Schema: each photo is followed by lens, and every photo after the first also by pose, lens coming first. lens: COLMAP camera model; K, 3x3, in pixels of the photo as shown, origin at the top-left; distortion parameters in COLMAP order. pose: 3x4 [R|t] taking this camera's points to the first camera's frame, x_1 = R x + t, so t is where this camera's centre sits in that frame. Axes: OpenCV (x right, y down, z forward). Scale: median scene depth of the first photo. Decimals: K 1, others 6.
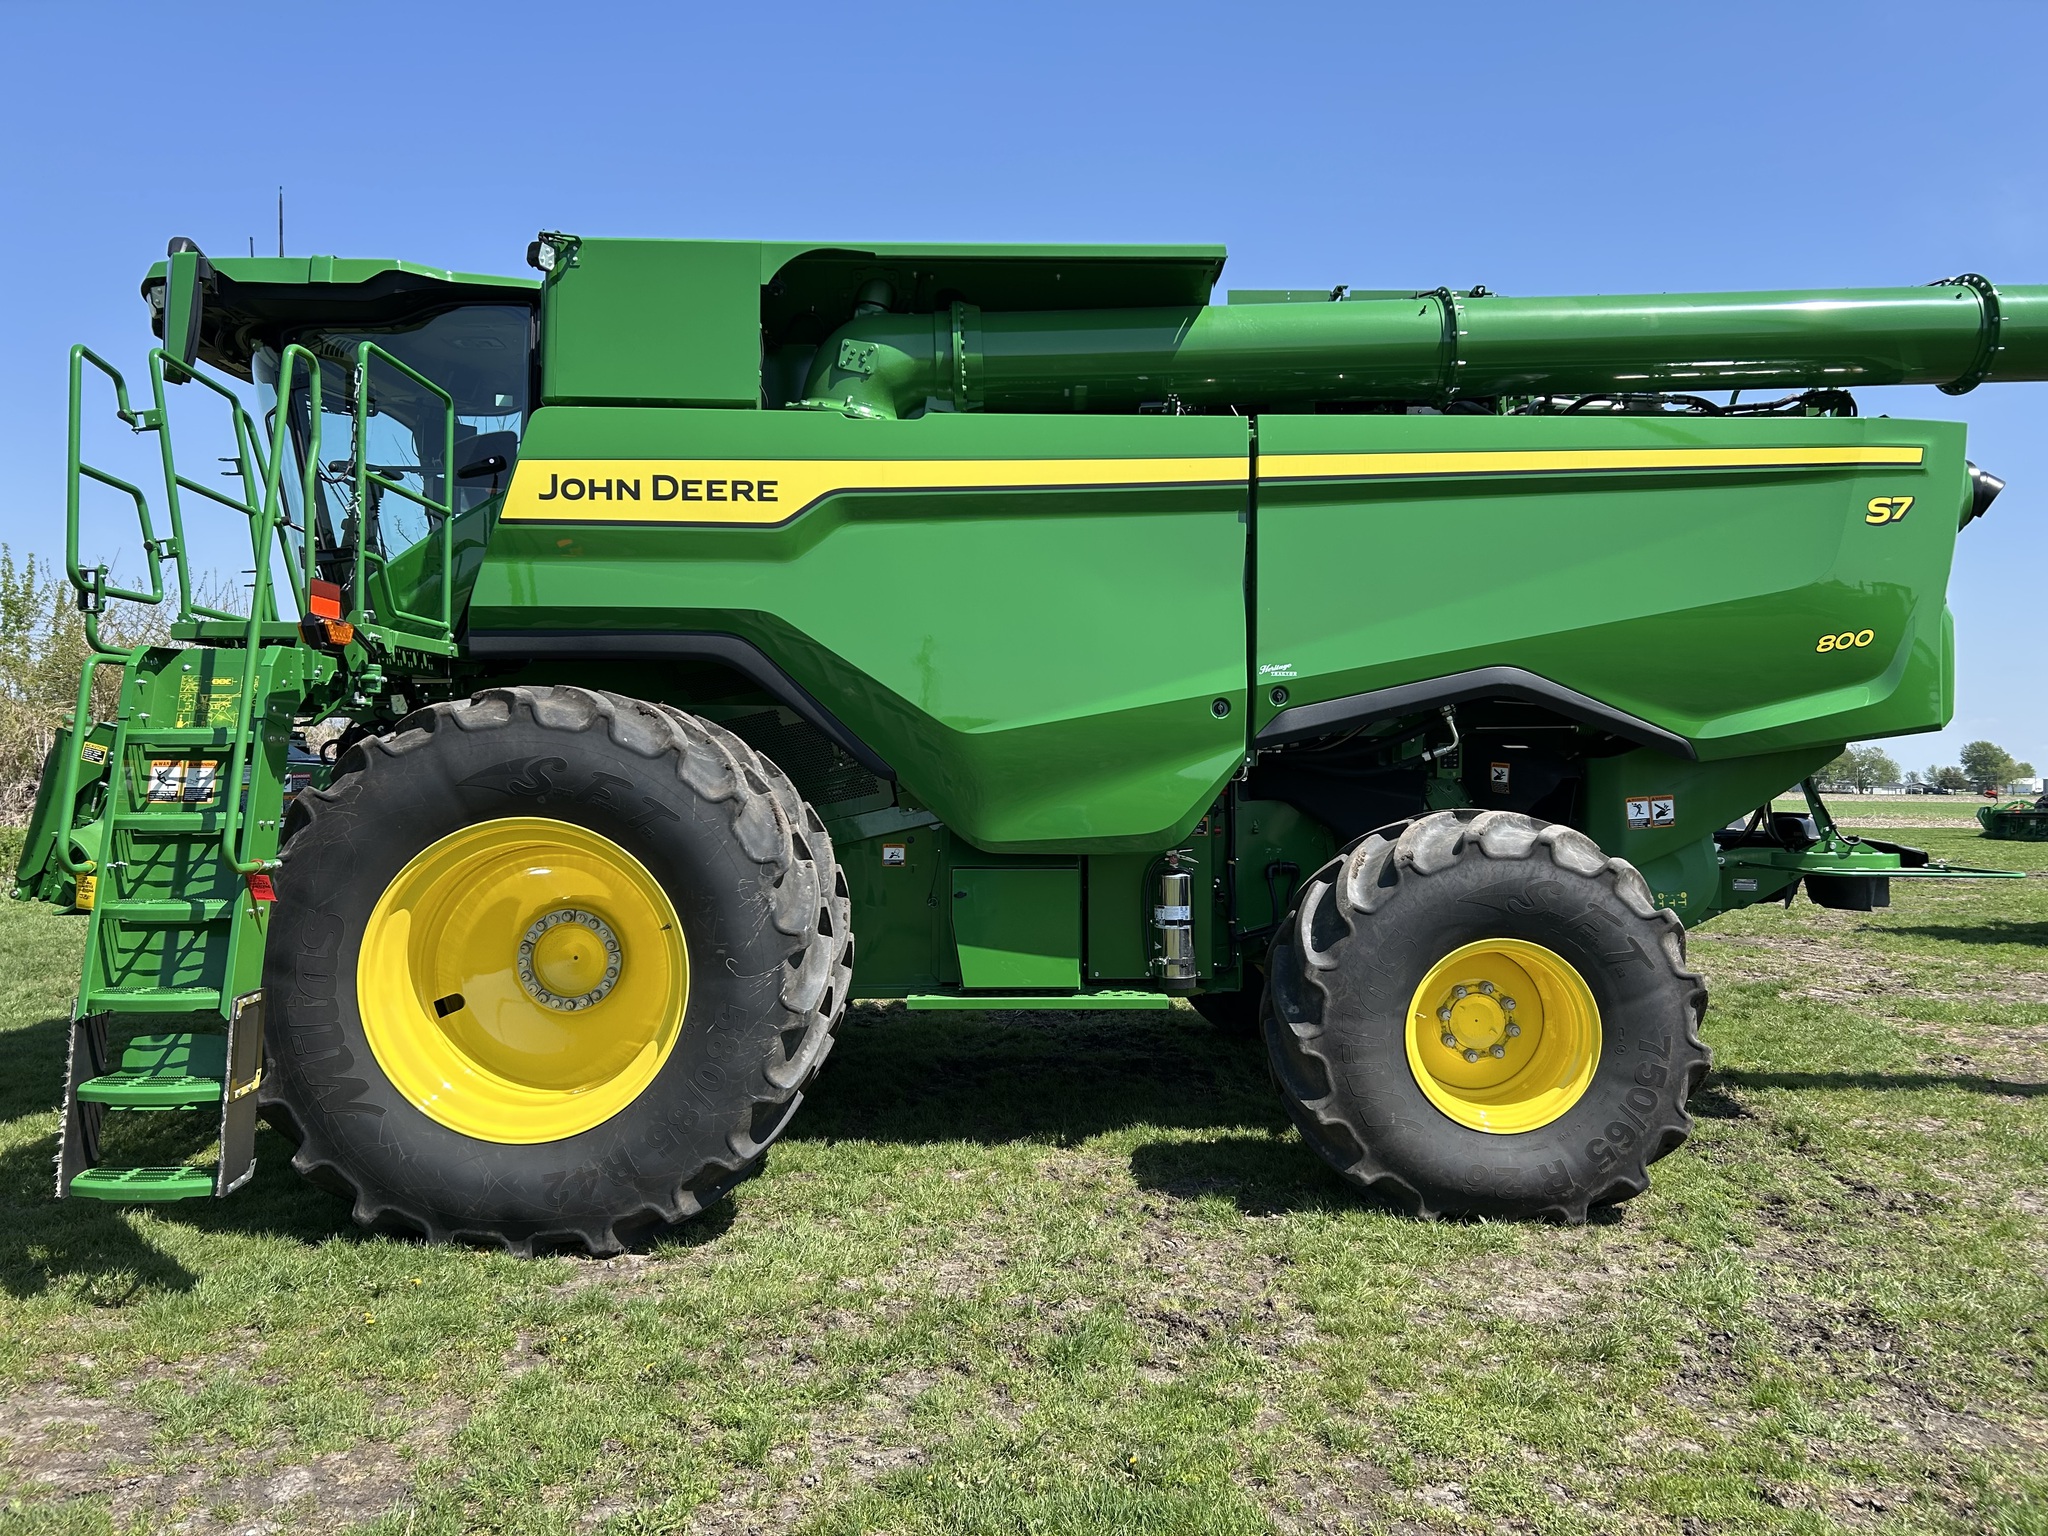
lens RADIAL K [[1522.4, 0, 1024.0], [0, 1522.4, 768.0], [0, 0, 1]] dist [0.061593, -0.112000]
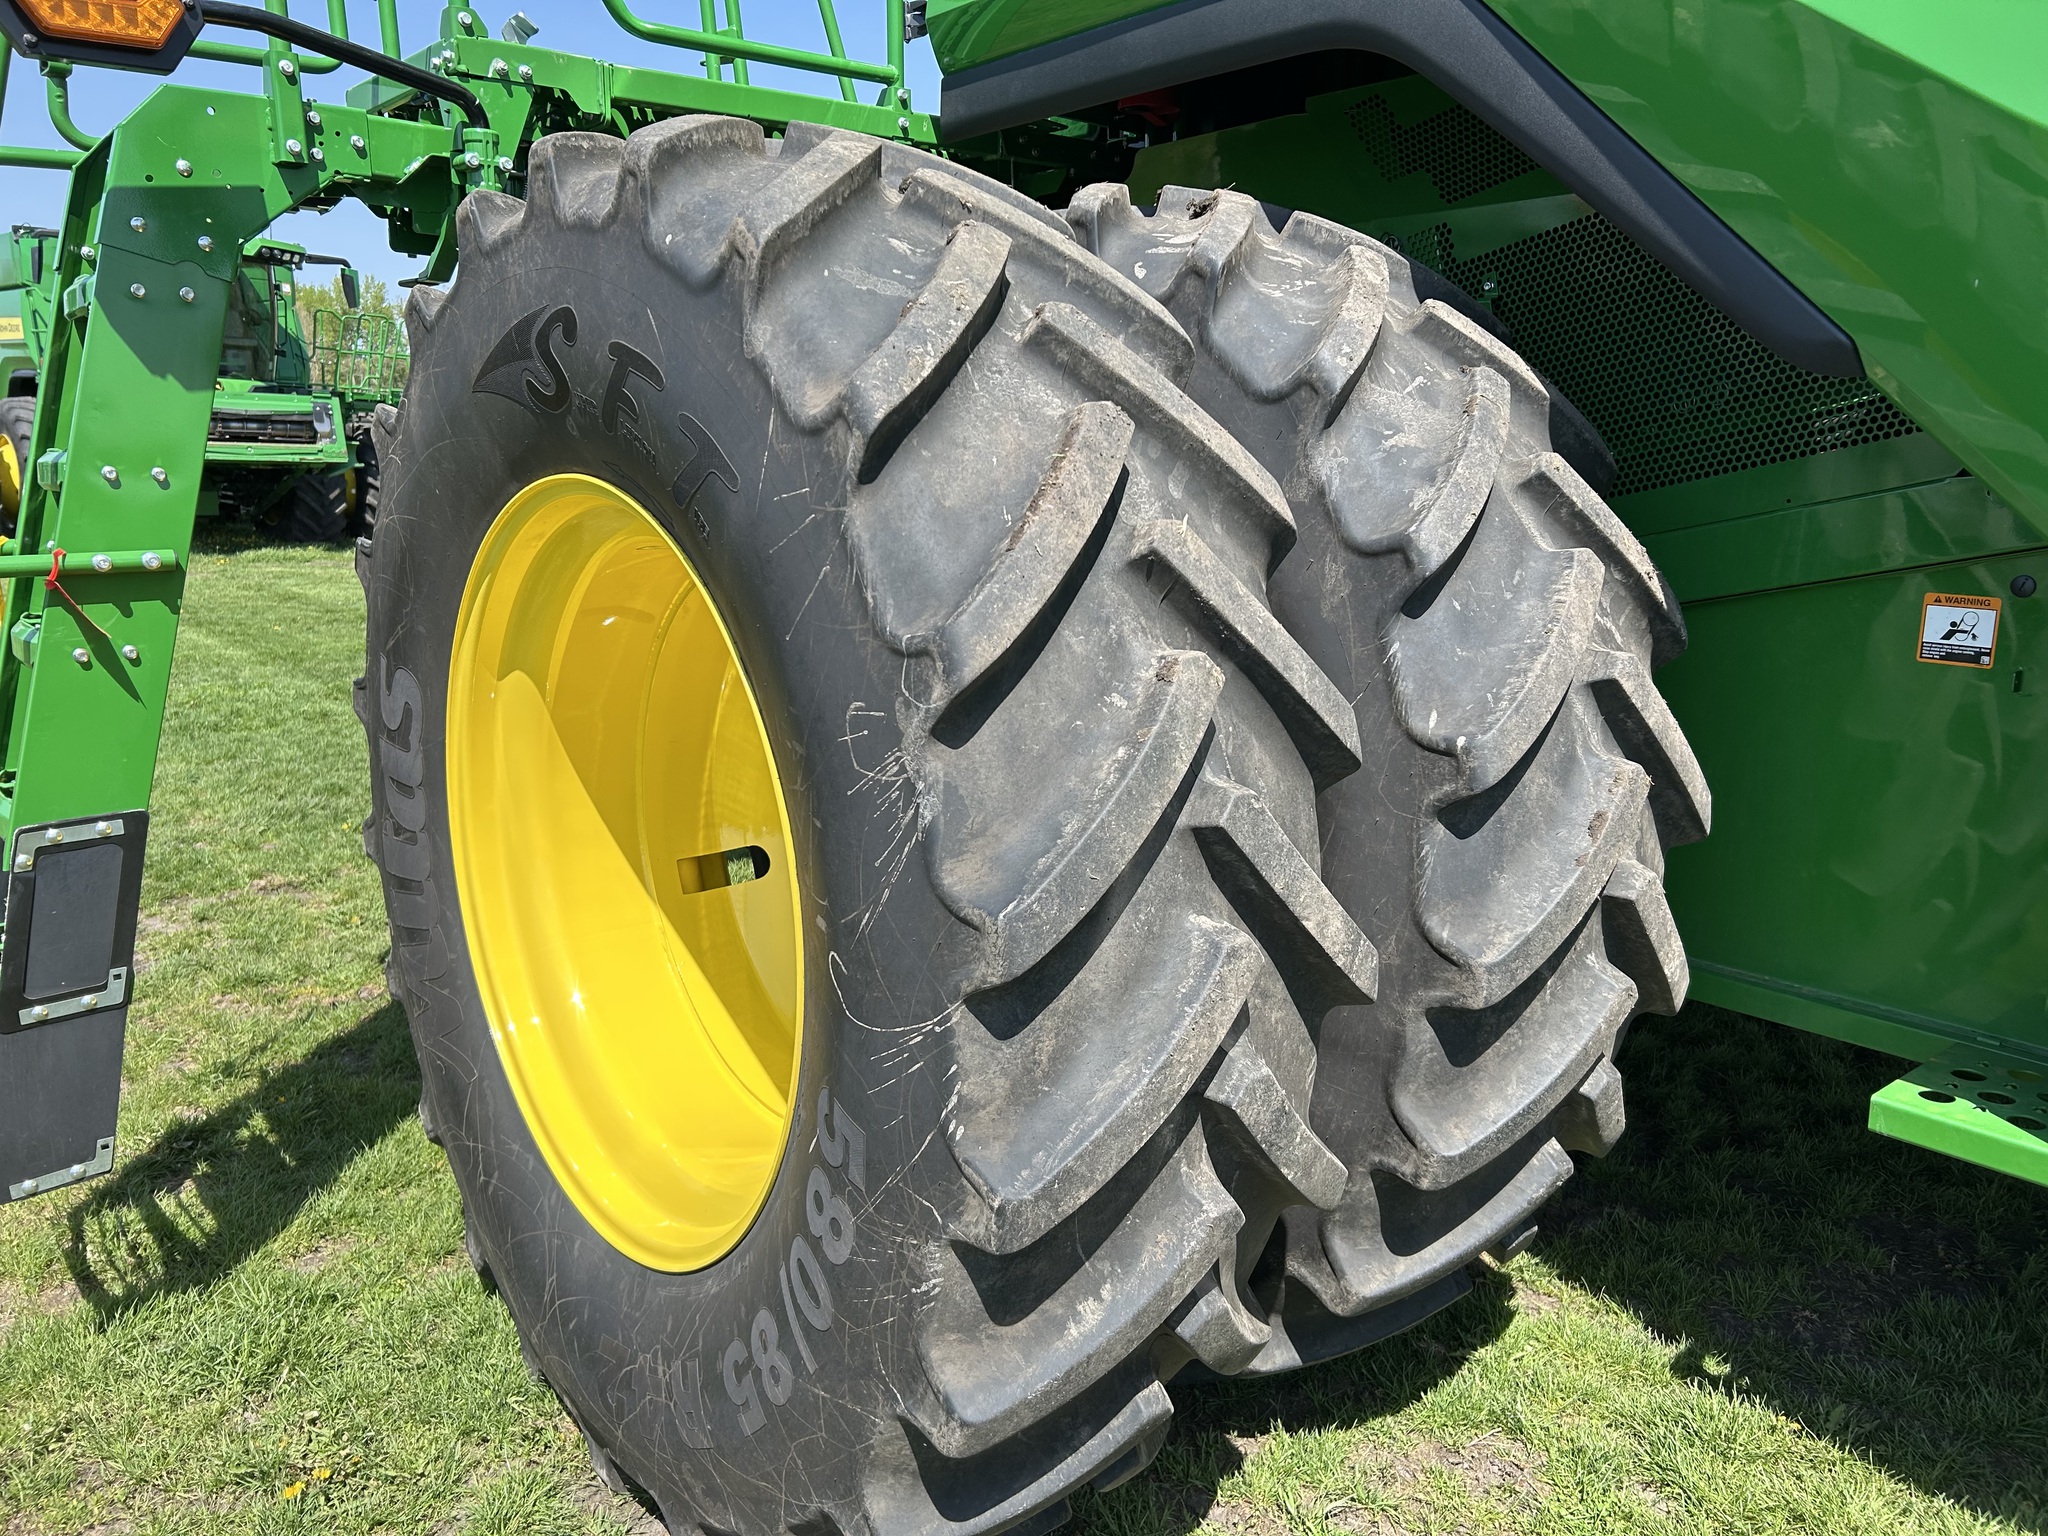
lens RADIAL K [[1513.0, 0, 1049.5], [0, 1513.0, 763.7], [0, 0, 1]] dist [0.059744, -0.076089]
pose [[0.631140, 0.157549, -0.759501, 0.055729], [-0.002464, 0.979558, 0.201149, 0.024430], [0.775665, -0.125081, 0.618626, 0.792509]]
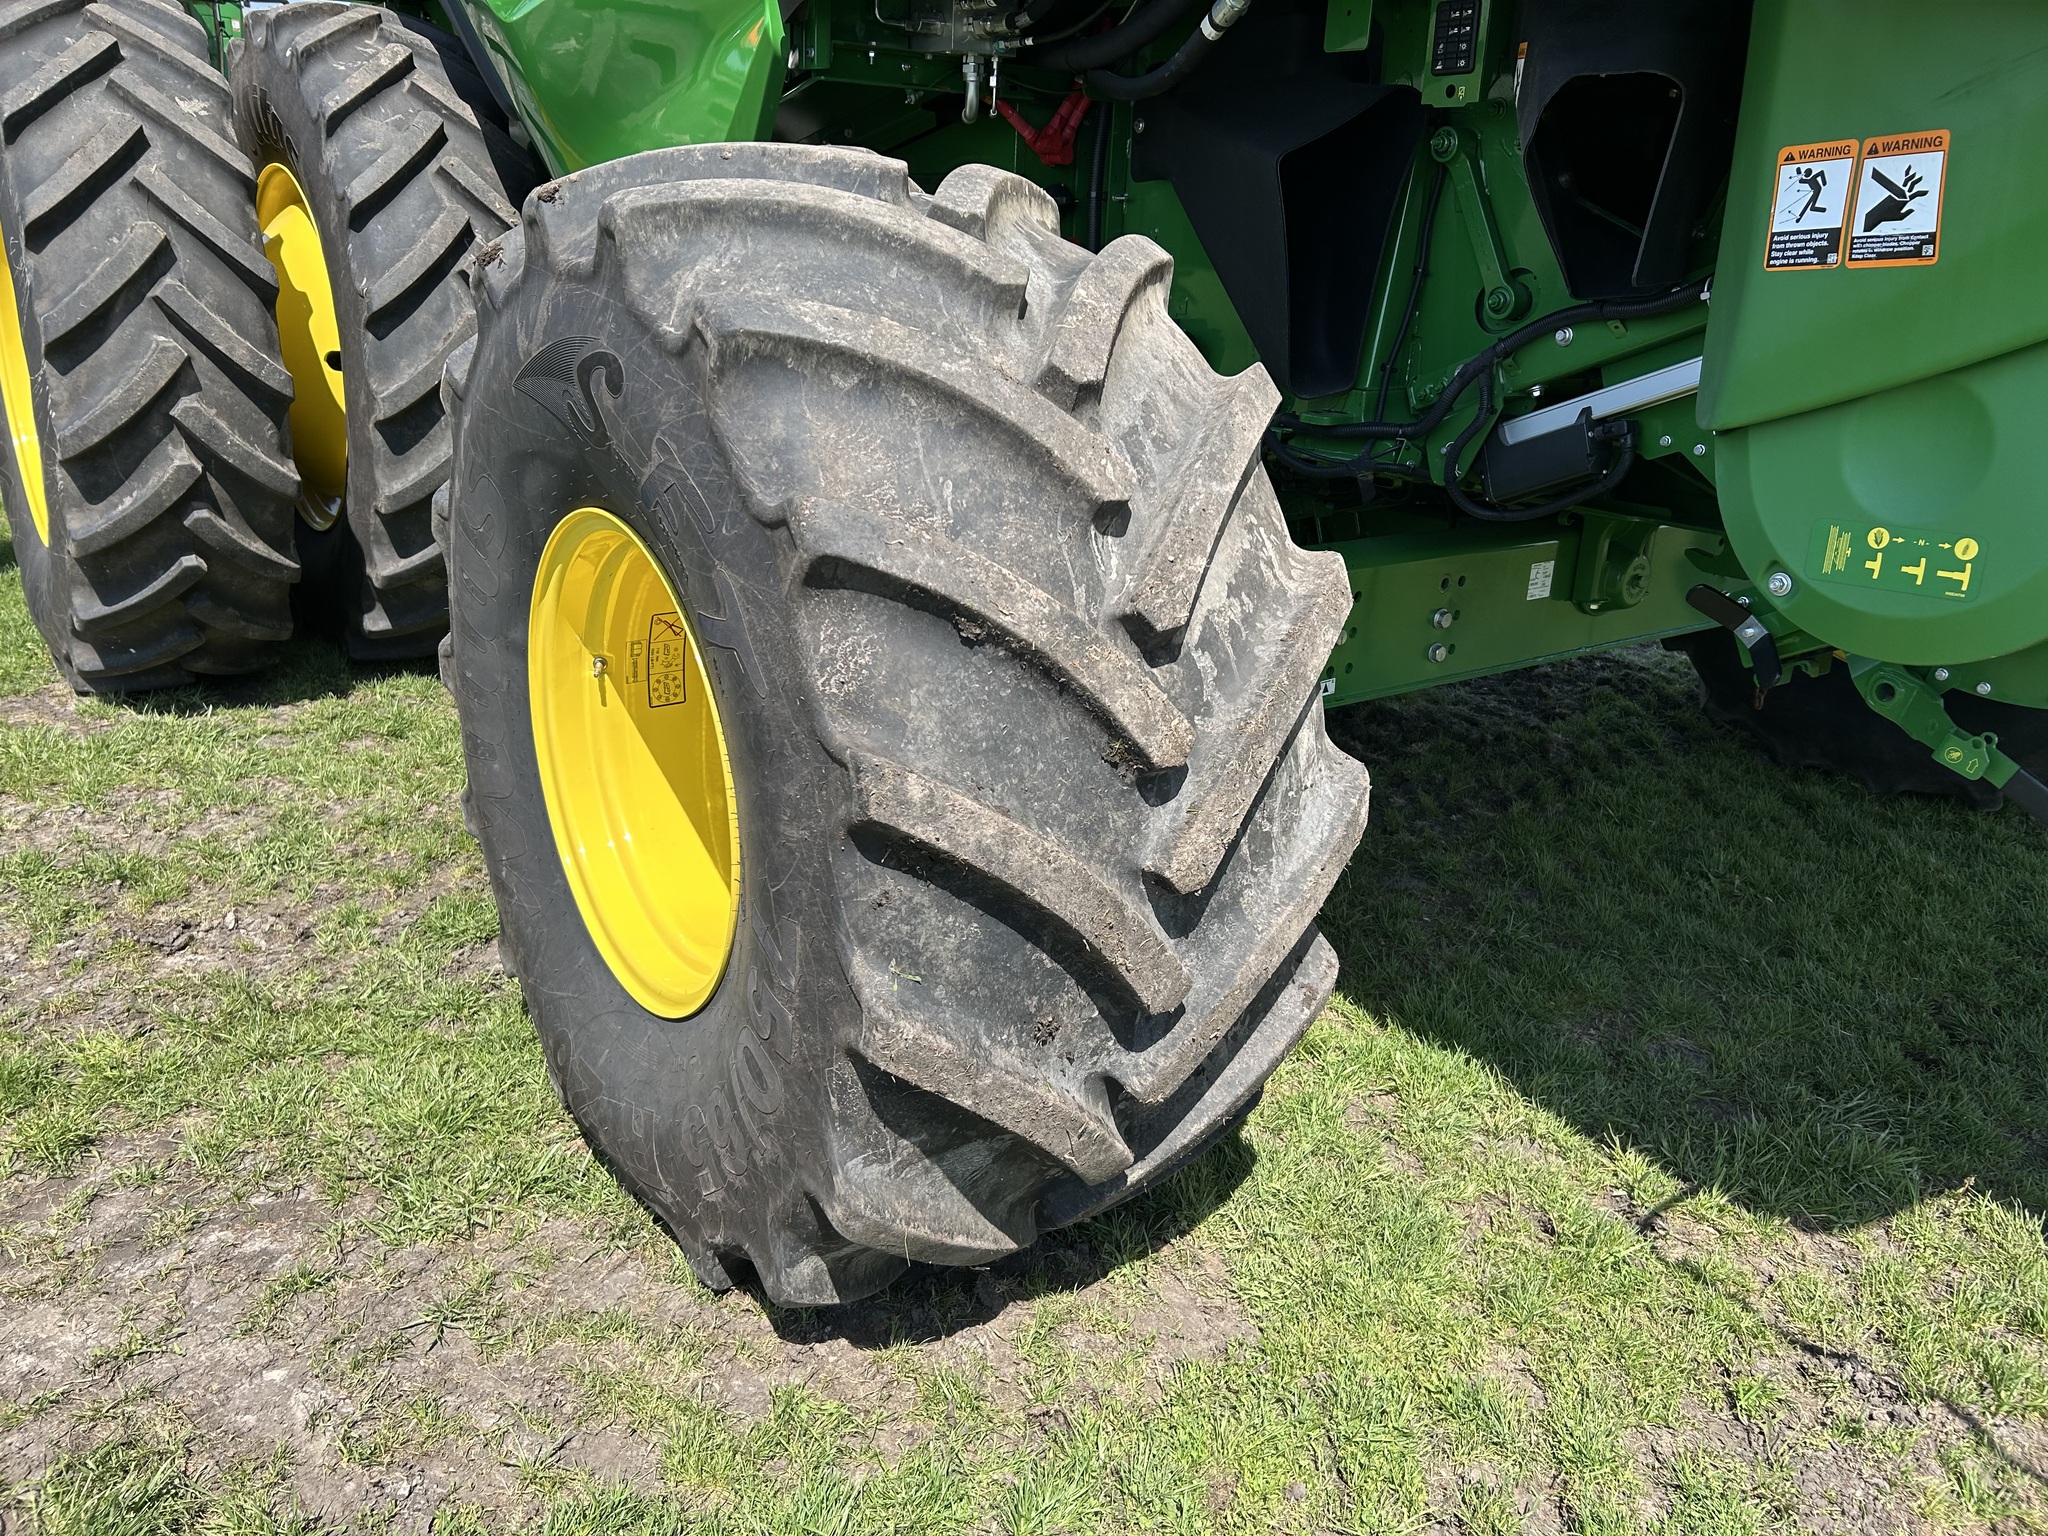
lens RADIAL K [[1528.4, 0, 1032.0], [0, 1528.4, 770.4], [0, 0, 1]] dist [0.058094, -0.069526]
pose [[0.589075, 0.291936, -0.753502, 0.665227], [-0.039502, 0.941749, 0.333988, 0.044604], [0.807113, -0.166979, 0.566293, 0.873287]]
